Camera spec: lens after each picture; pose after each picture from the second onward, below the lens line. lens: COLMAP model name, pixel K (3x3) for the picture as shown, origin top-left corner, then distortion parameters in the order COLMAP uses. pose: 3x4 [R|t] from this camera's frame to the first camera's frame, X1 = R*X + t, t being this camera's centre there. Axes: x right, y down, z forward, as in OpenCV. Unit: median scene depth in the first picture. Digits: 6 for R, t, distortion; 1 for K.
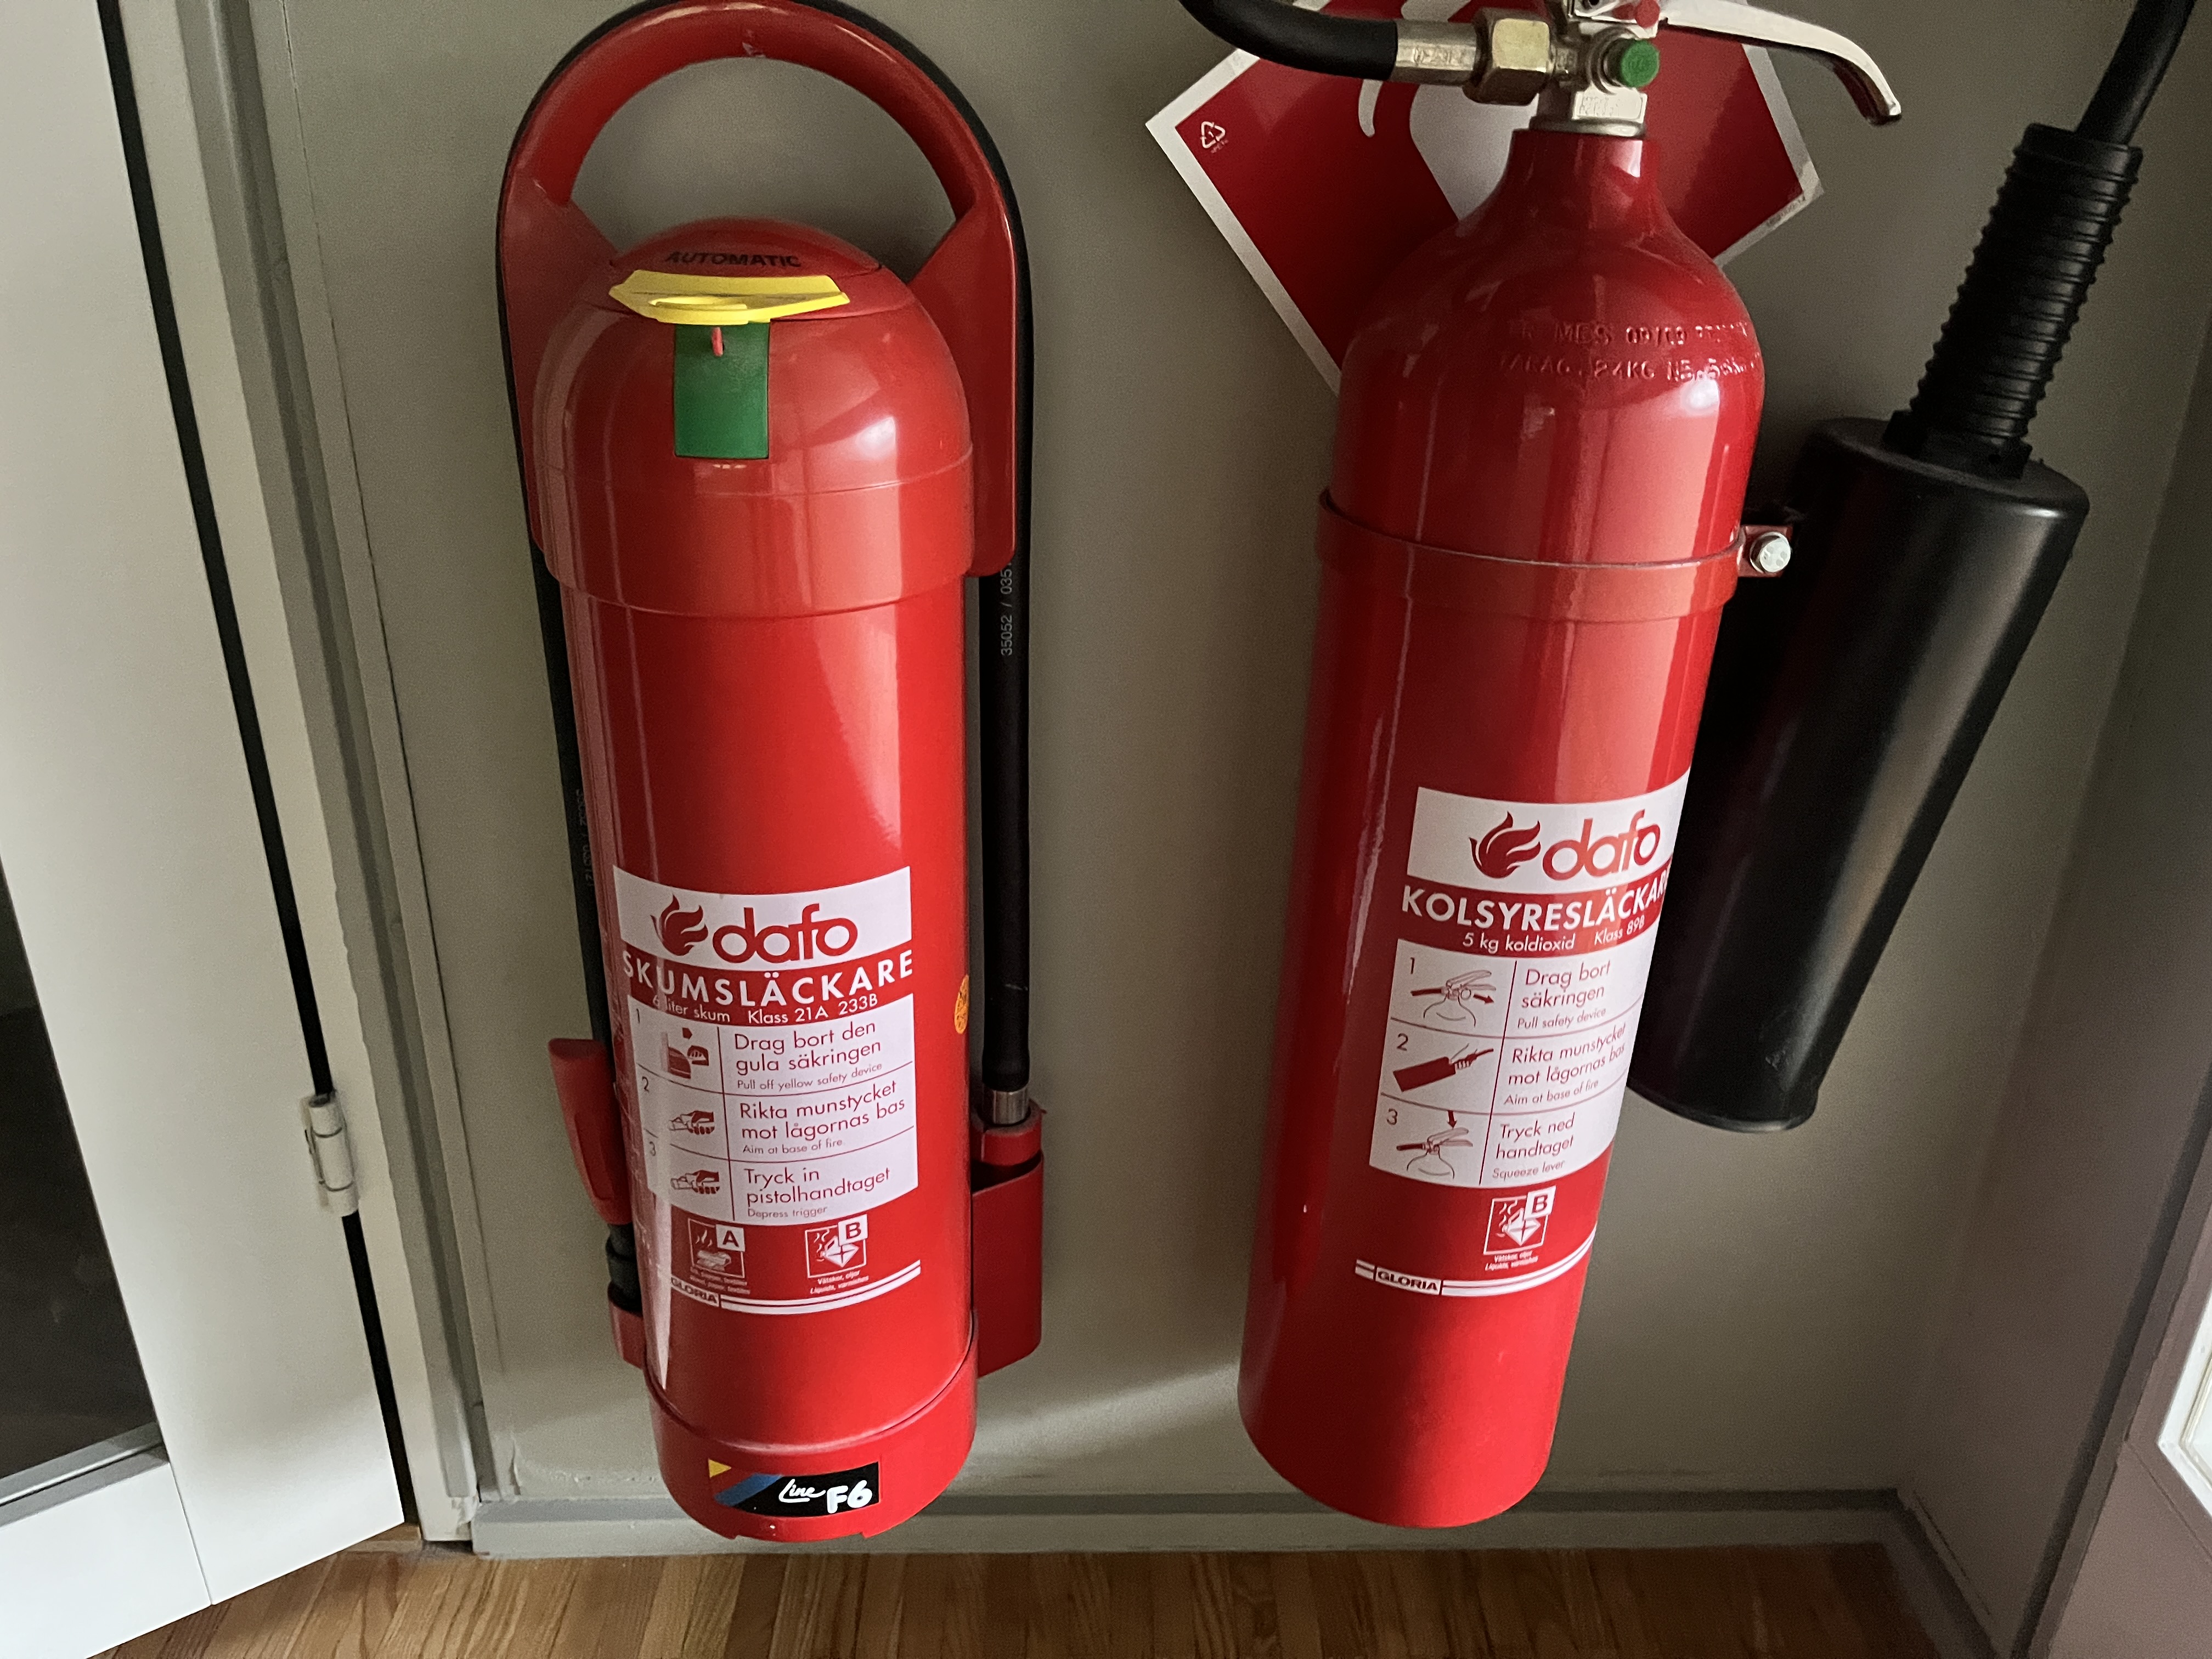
lens RADIAL K [[1723.4, 0, 1139.6], [0, 1723.4, 831.5], [0, 0, 1]] dist [0.079990, -0.132211]
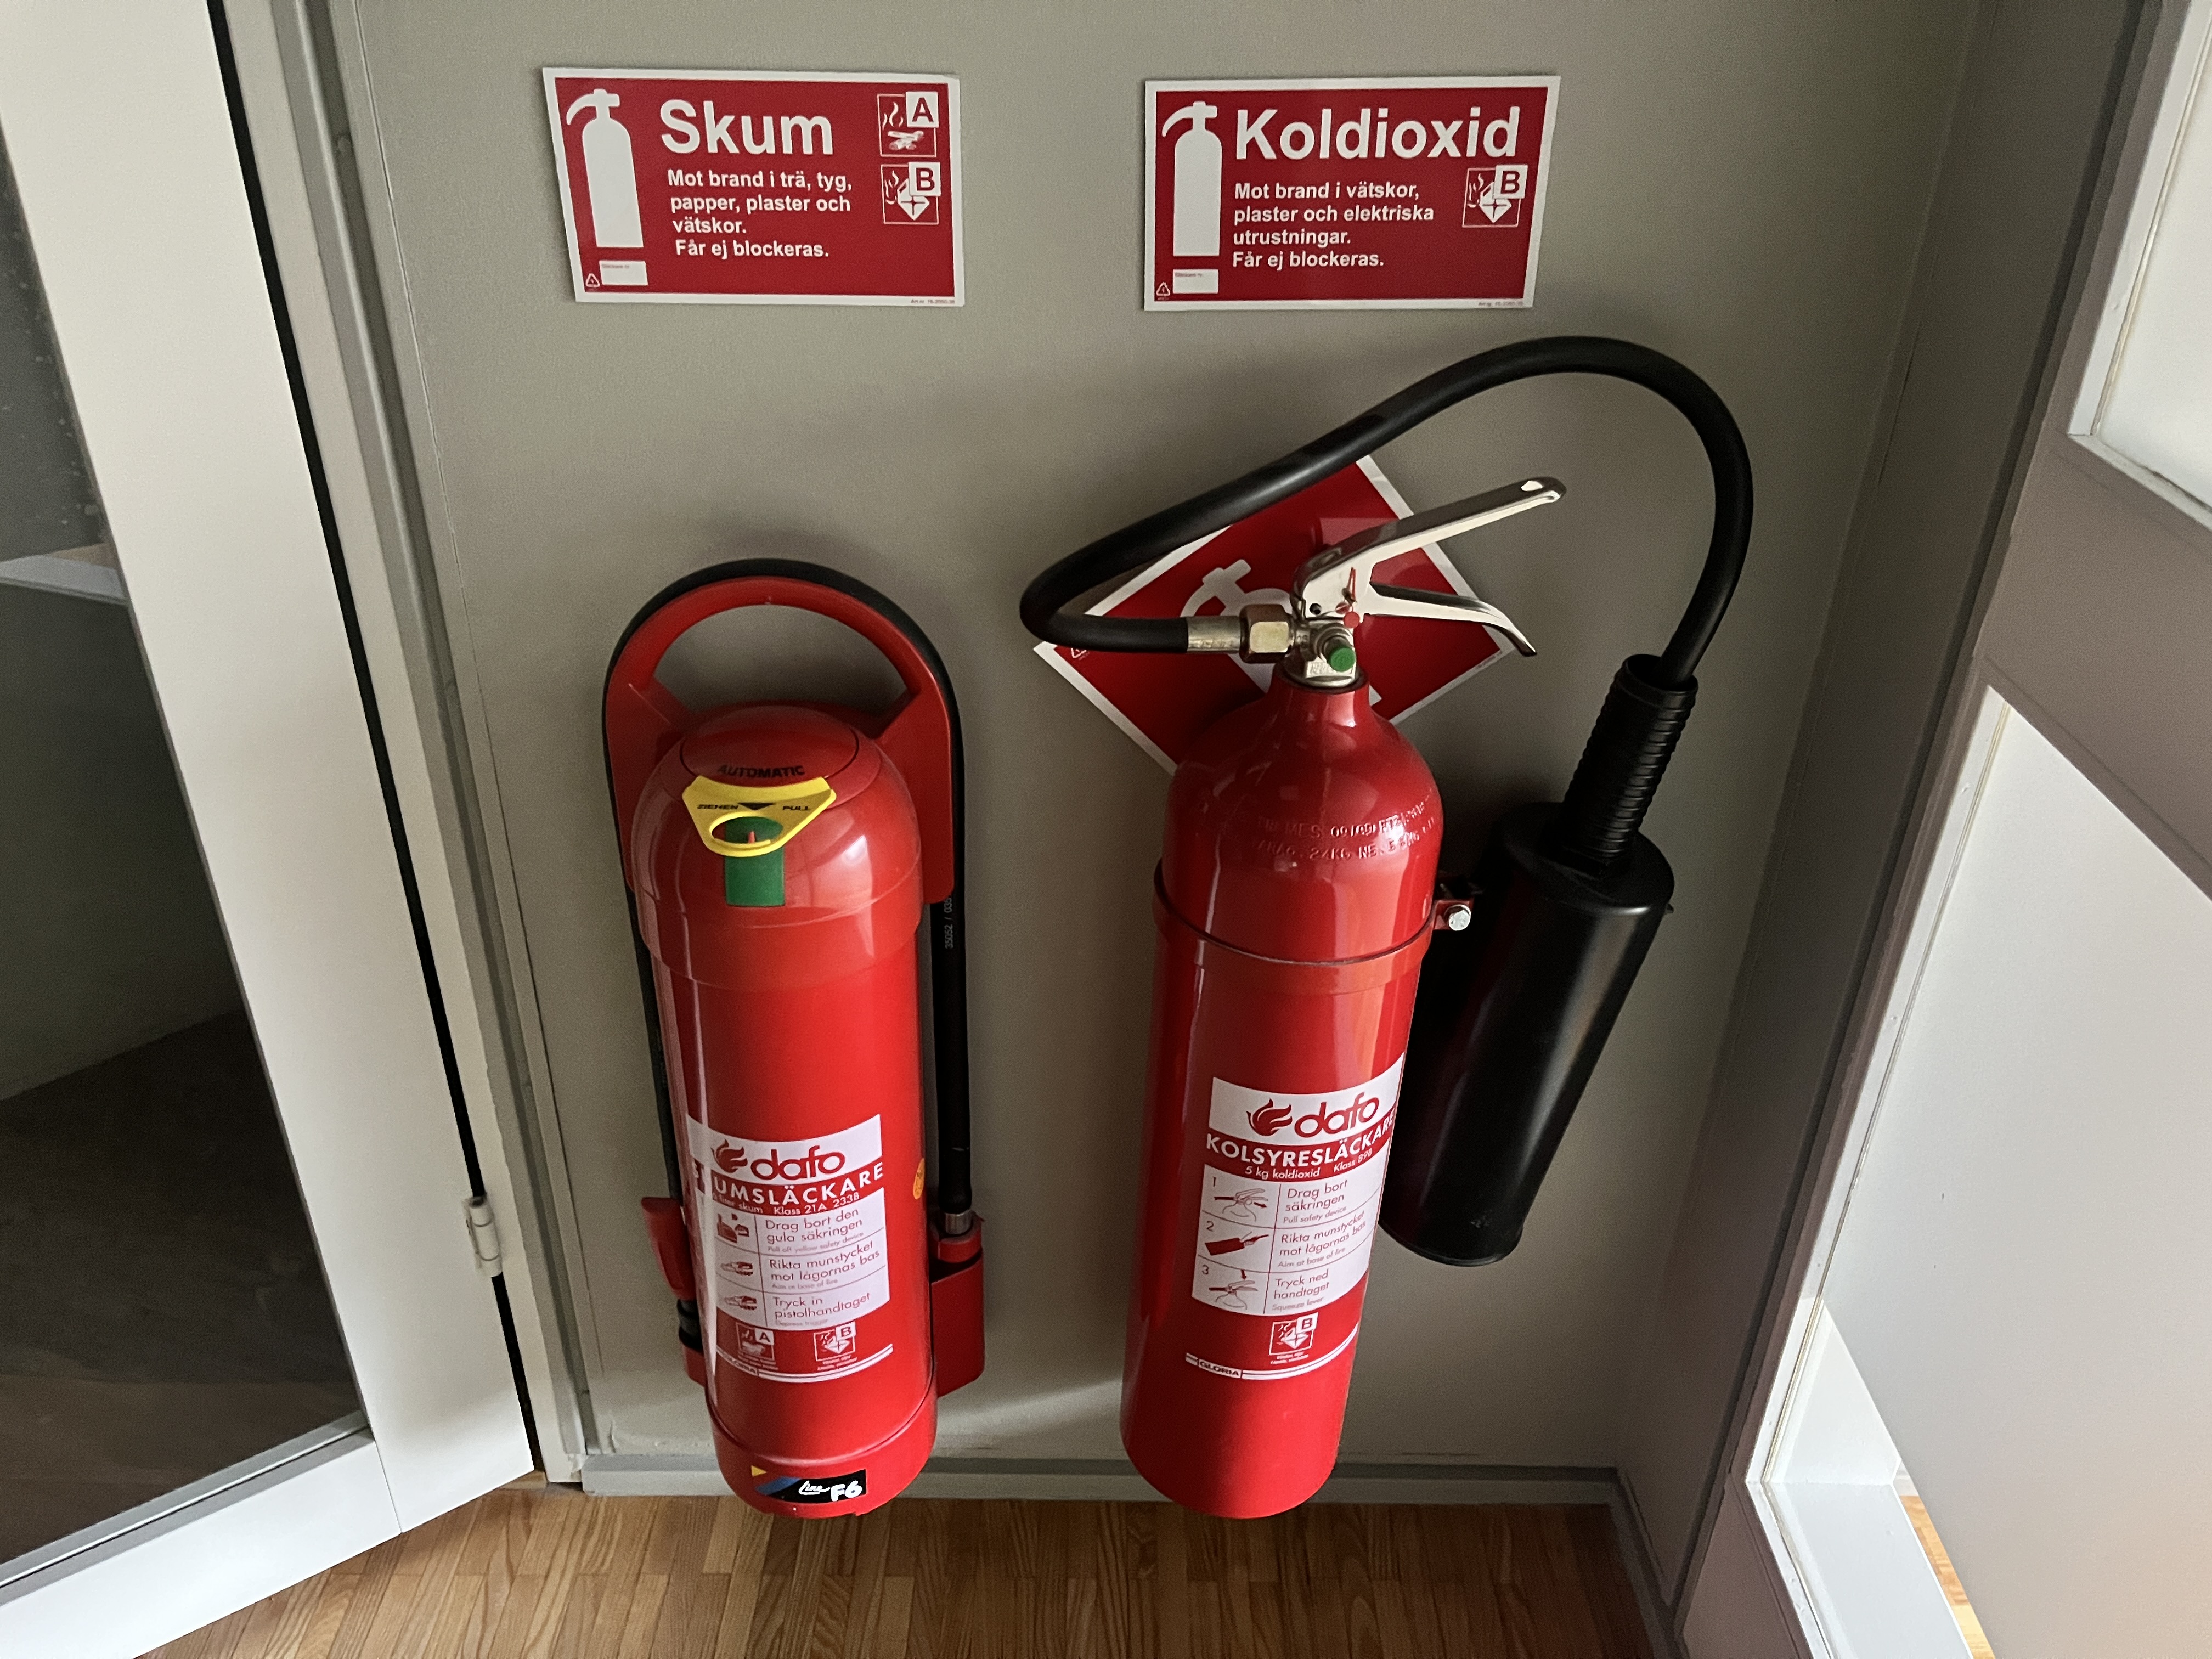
lens RADIAL K [[1710.2, 0, 1106.0], [0, 1710.2, 829.5], [0, 0, 1]] dist [0.074960, -0.126741]
pose [[0.999477, 0.010736, -0.030495, 0.102188], [-0.007627, 0.994930, 0.100278, -0.360813], [0.031417, -0.099993, 0.994492, -0.436349]]
